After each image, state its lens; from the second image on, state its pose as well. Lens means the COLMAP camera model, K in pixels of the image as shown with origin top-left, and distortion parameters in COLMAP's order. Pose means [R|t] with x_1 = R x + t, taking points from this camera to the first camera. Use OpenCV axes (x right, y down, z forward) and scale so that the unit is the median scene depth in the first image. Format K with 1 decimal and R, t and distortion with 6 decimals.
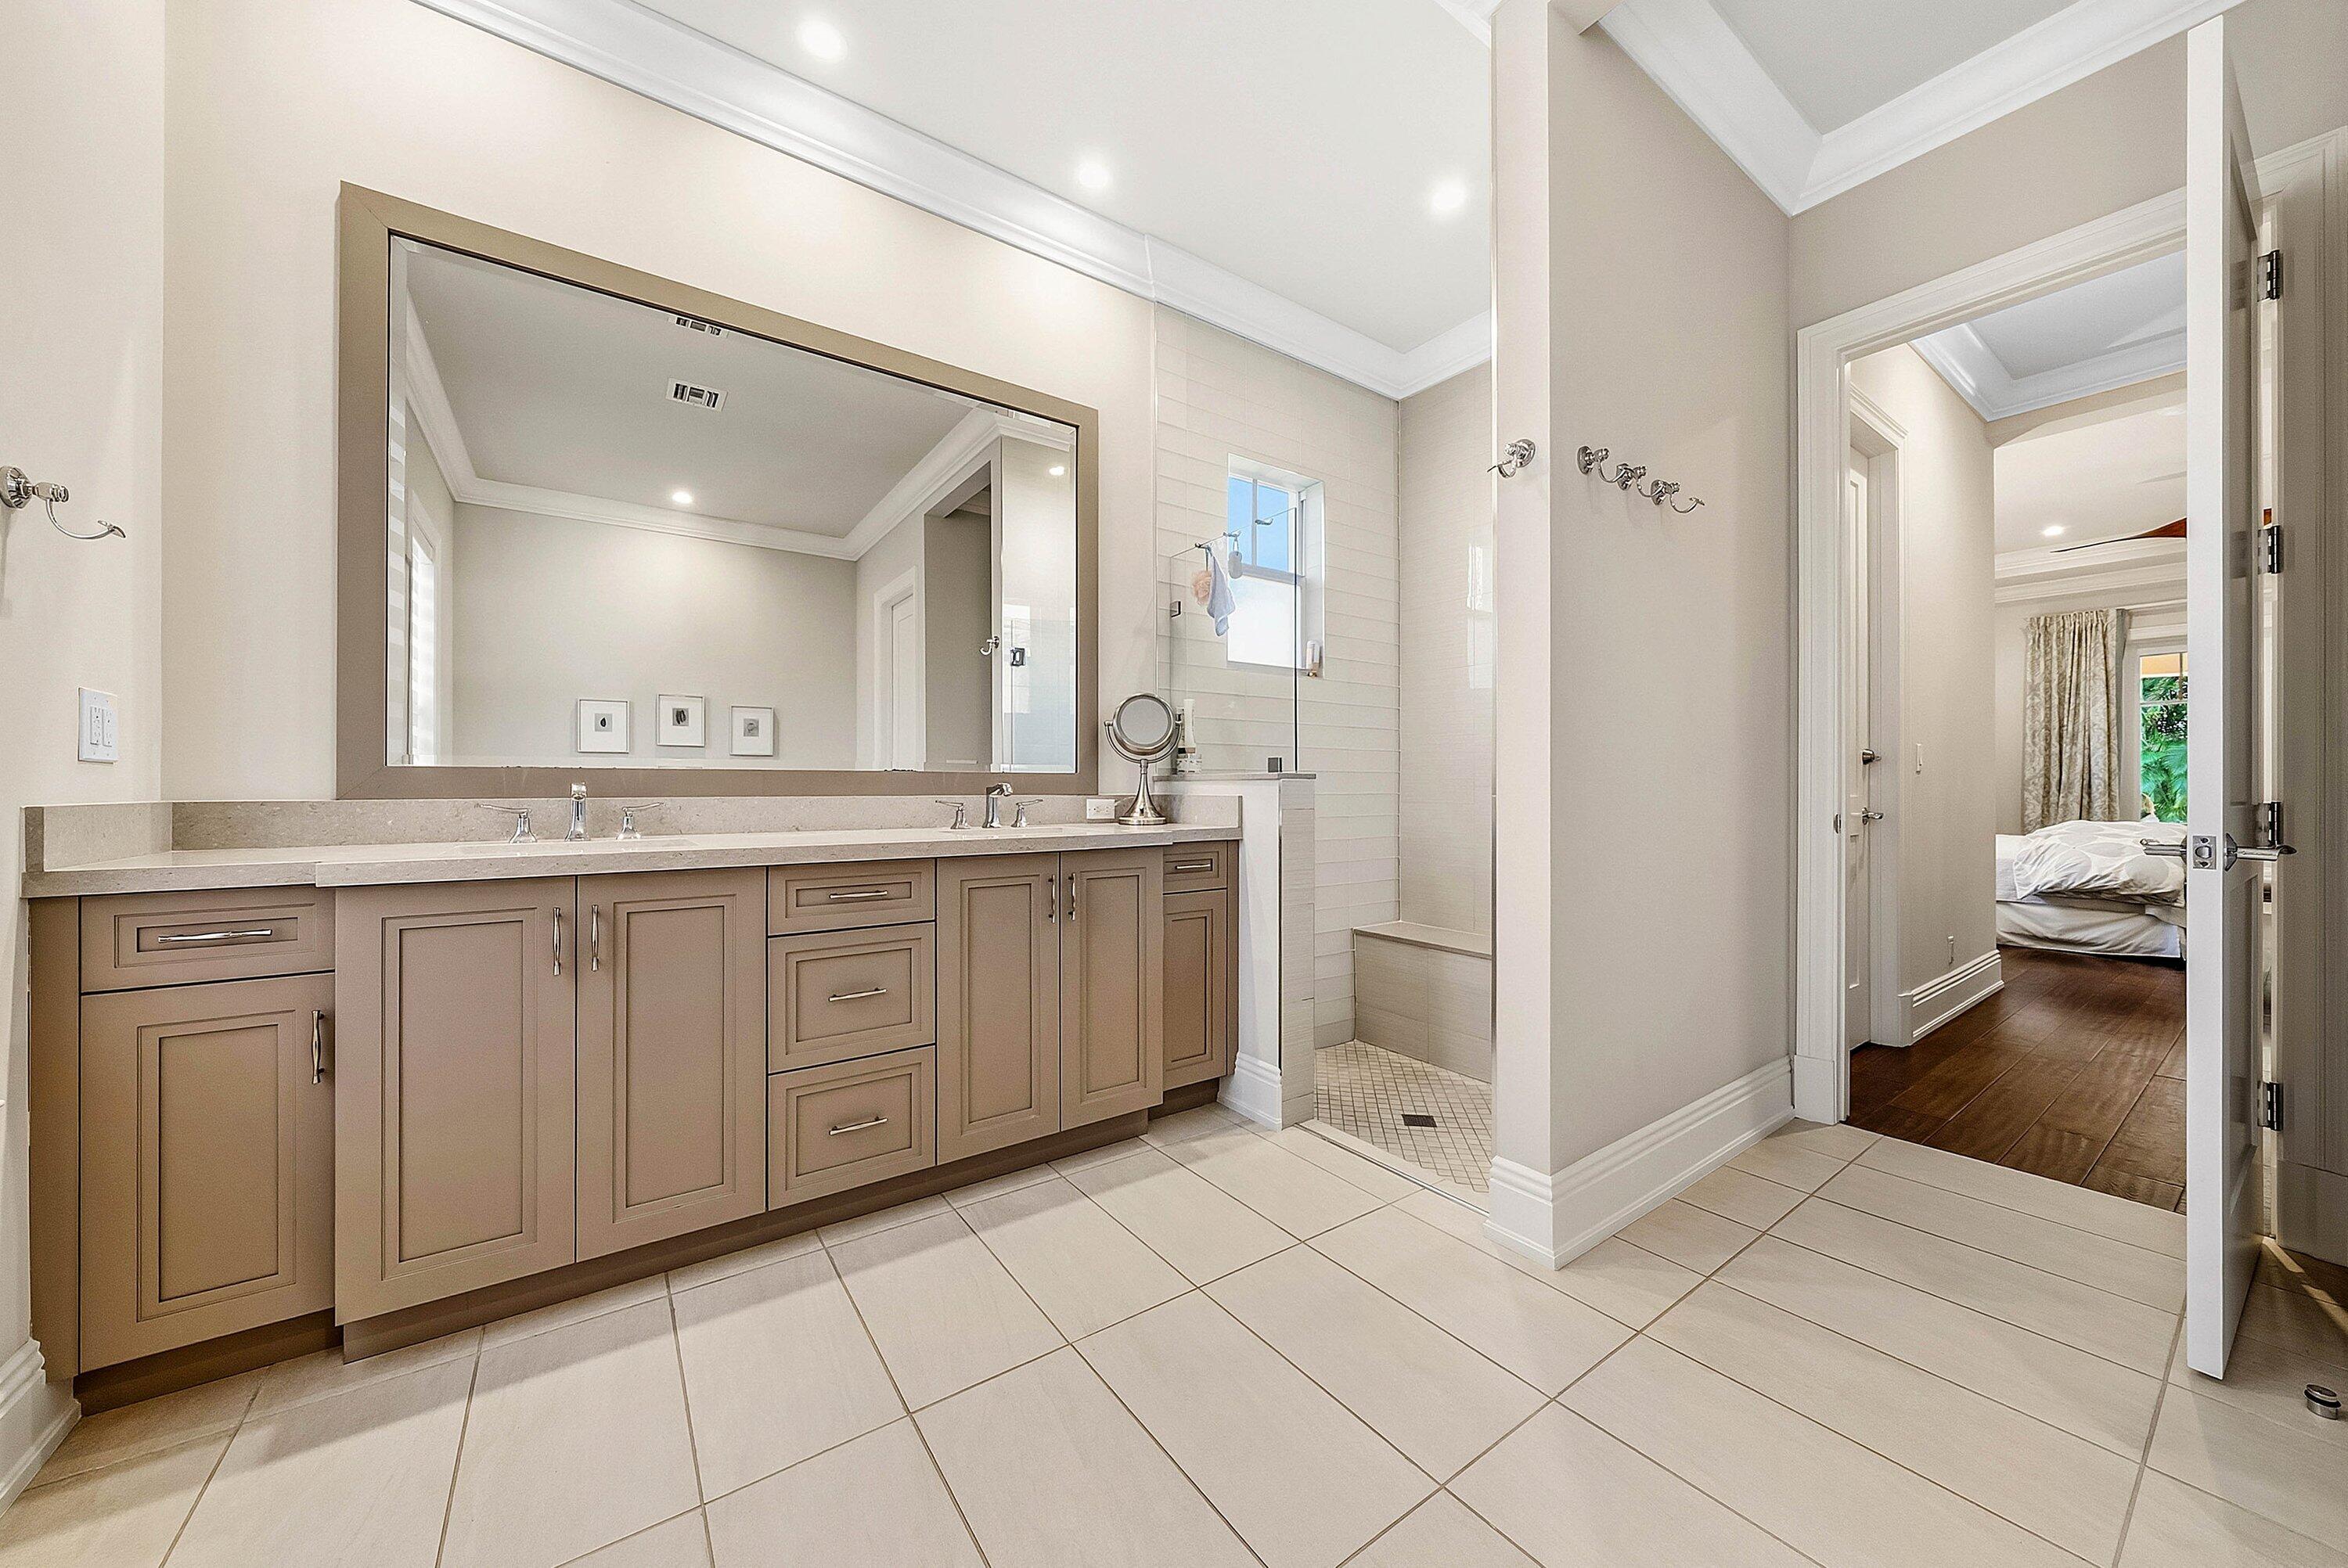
lens RADIAL K [[889.2, 0, 1159.7], [0, 889.2, 785.1], [0, 0, 1]] dist [0.000127, 0.000091]
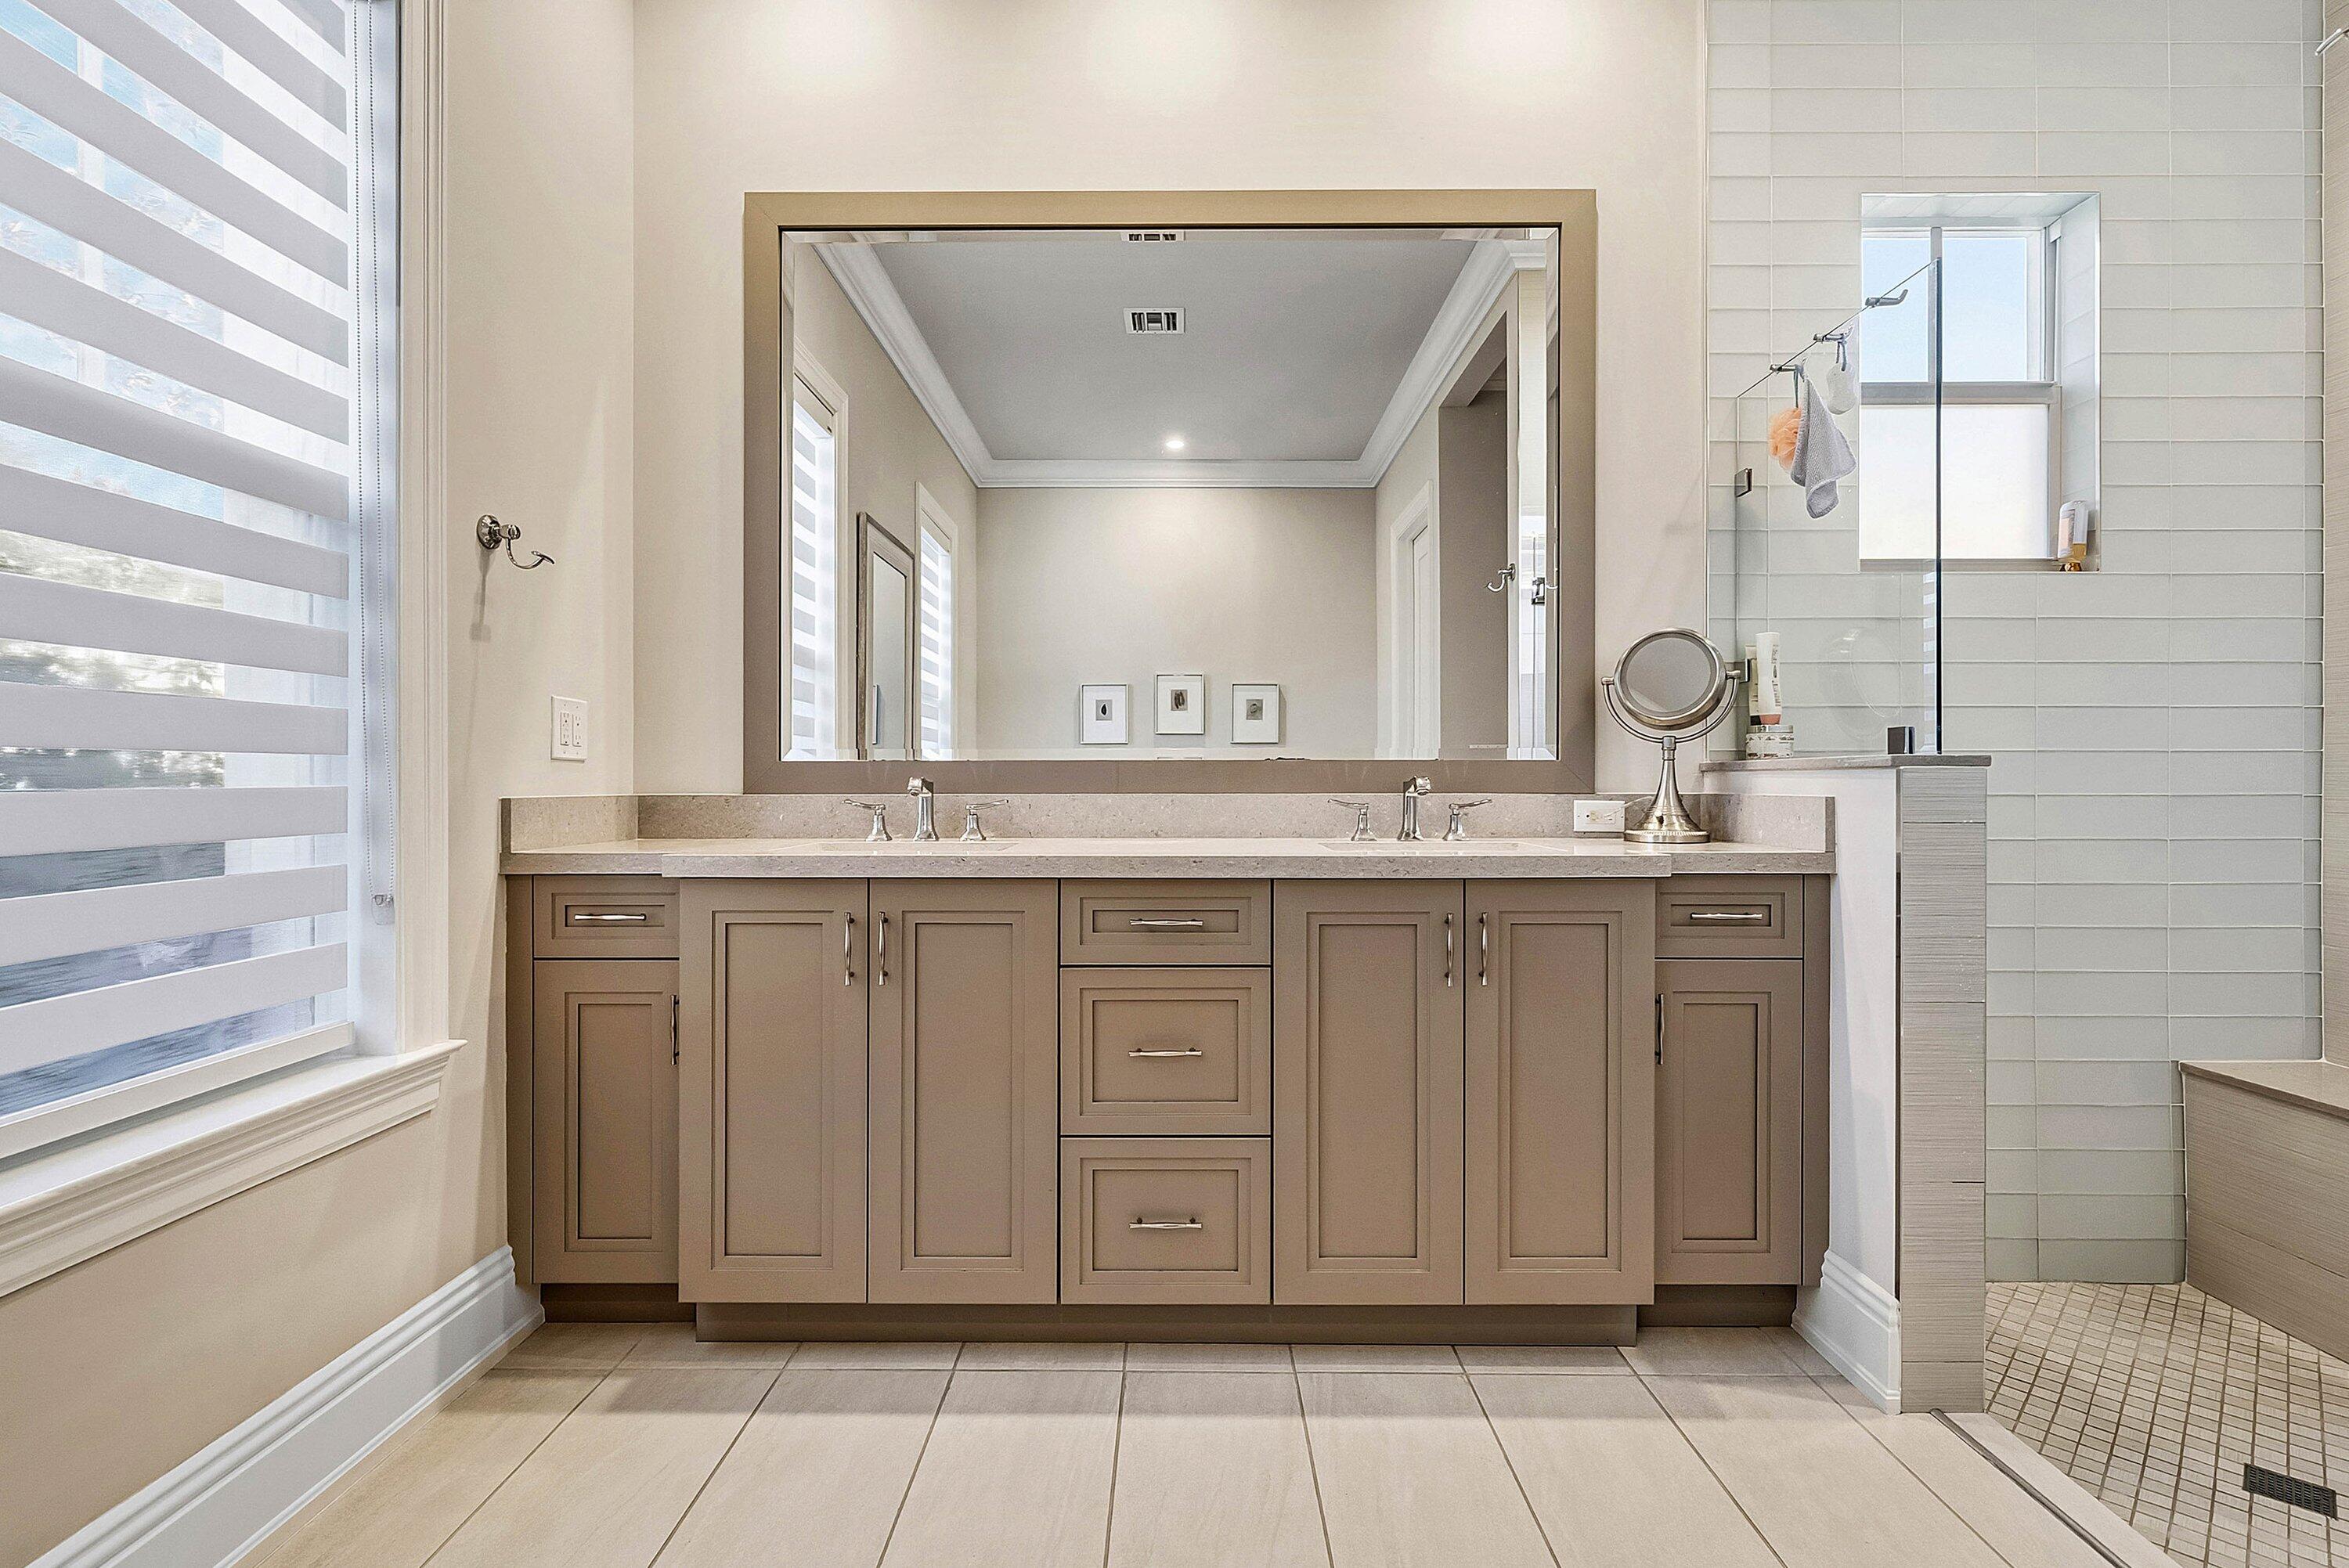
lens RADIAL K [[1167.2, 0, 1174.5], [0, 1167.2, 784.0], [0, 0, 1]] dist [0.002539, 0.000476]
pose [[0.794431, 0.000491, -0.607354, 0.211228], [0.001546, 0.999995, 0.002831, 0.001392], [0.607352, -0.003188, 0.794426, 0.159951]]
